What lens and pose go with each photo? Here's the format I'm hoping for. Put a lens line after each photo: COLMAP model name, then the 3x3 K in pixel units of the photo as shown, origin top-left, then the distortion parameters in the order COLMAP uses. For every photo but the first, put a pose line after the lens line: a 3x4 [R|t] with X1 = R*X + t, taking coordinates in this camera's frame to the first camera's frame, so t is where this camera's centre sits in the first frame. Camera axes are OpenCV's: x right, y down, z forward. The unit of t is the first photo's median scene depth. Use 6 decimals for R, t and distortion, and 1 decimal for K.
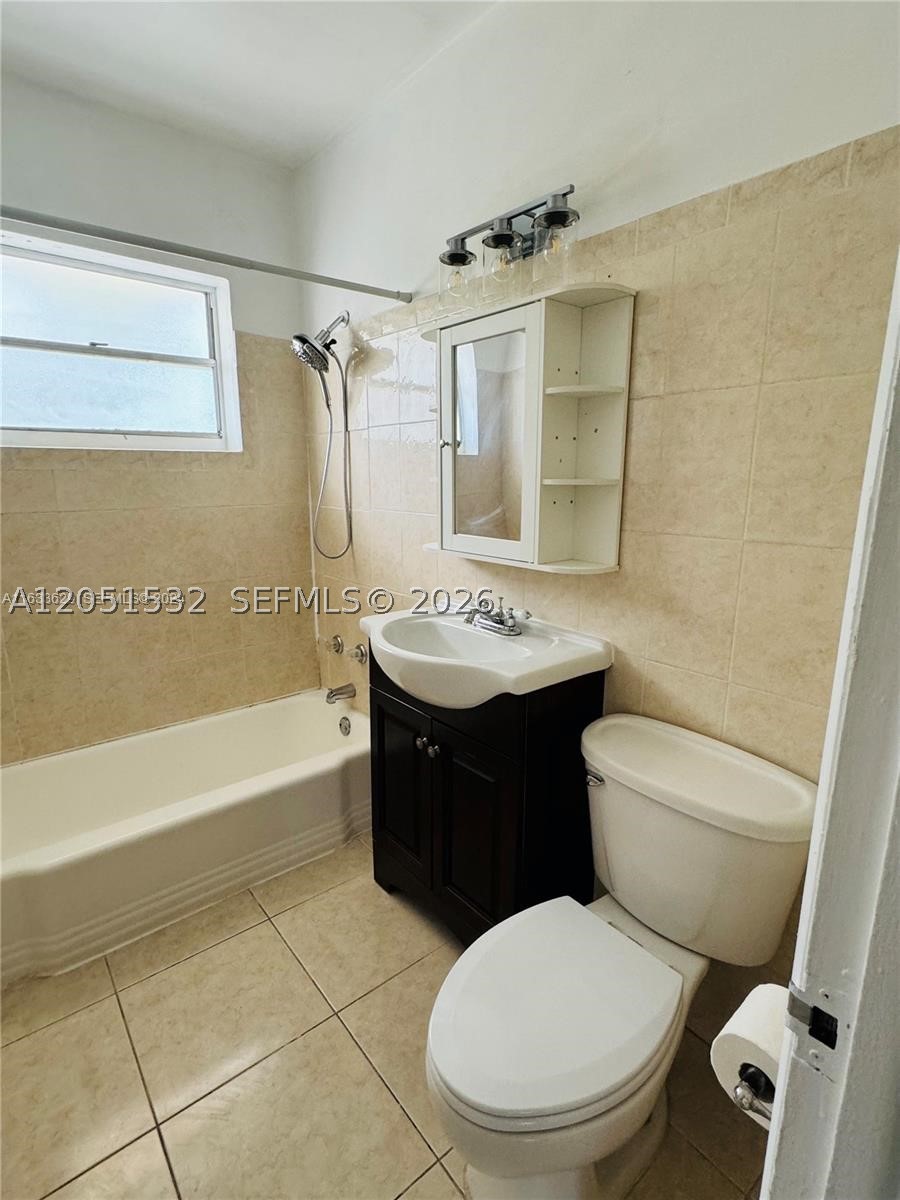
lens RADIAL K [[588.1, 0, 450.0], [0, 588.1, 600.0], [0, 0, 1]] dist [-0.002728, 0.000415]
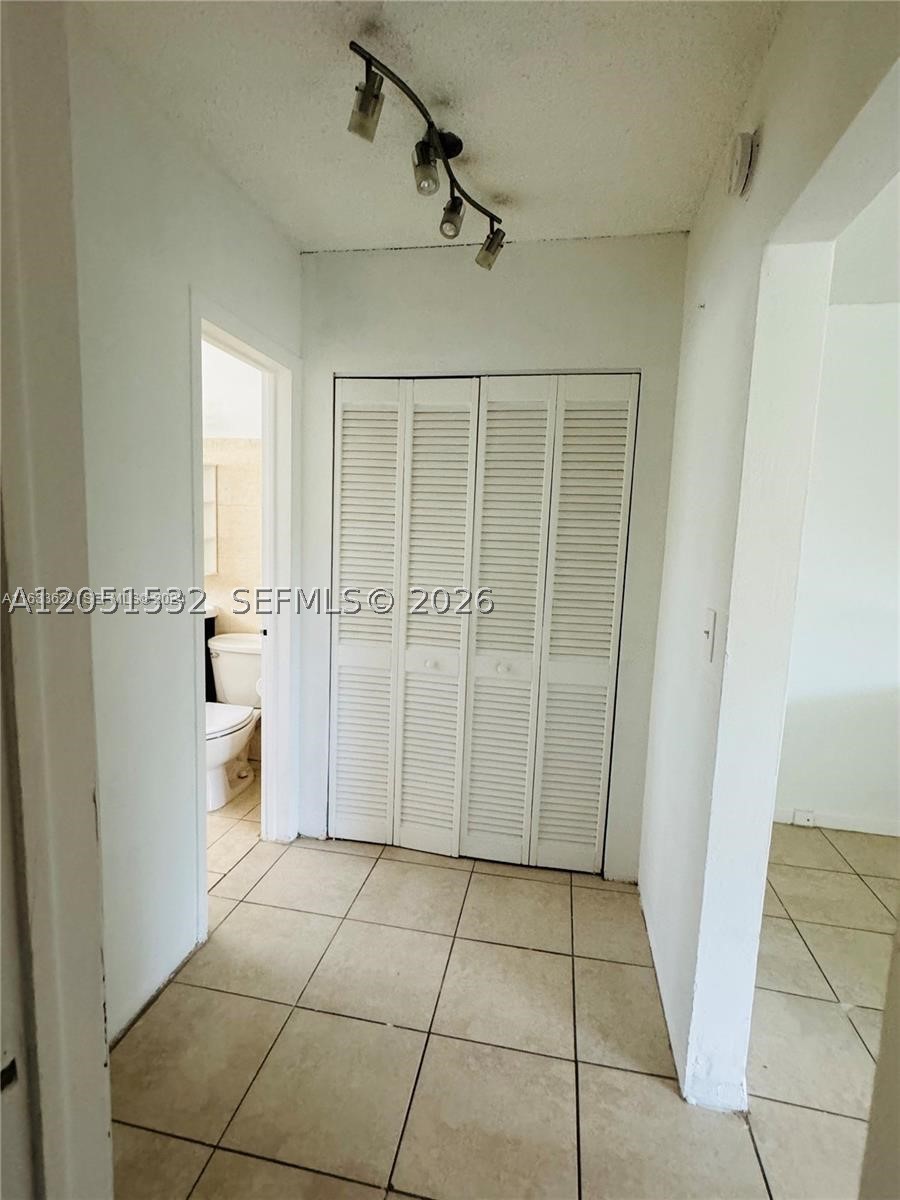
lens RADIAL K [[588.1, 0, 450.0], [0, 588.1, 600.0], [0, 0, 1]] dist [-0.002728, 0.000415]
pose [[0.771379, -0.046075, 0.634706, -0.525862], [0.099033, 0.993916, -0.048207, 0.272494], [-0.628623, 0.100043, 0.771249, -1.487242]]
